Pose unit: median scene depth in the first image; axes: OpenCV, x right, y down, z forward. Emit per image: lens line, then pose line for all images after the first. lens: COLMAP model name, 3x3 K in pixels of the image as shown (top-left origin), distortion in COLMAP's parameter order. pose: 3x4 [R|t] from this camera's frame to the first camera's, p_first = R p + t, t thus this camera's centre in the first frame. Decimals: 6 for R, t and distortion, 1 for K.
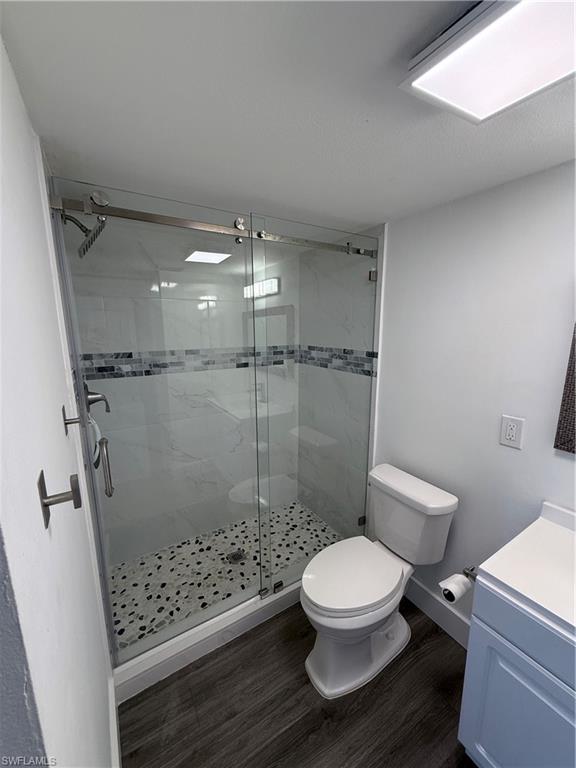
lens RADIAL K [[307.1, 0, 287.7], [0, 307.1, 383.1], [0, 0, 1]] dist [-0.000823, -0.000159]
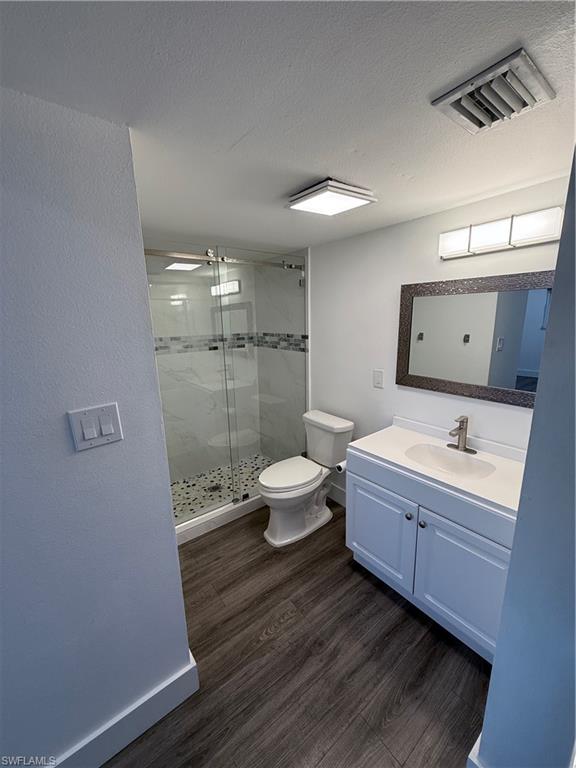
lens RADIAL K [[307.1, 0, 287.7], [0, 307.1, 383.1], [0, 0, 1]] dist [-0.000823, -0.000159]
pose [[0.994141, -0.038605, 0.100962, 0.033010], [0.035941, 0.998960, 0.028066, 0.068607], [-0.101941, -0.024273, 0.994494, -0.368614]]
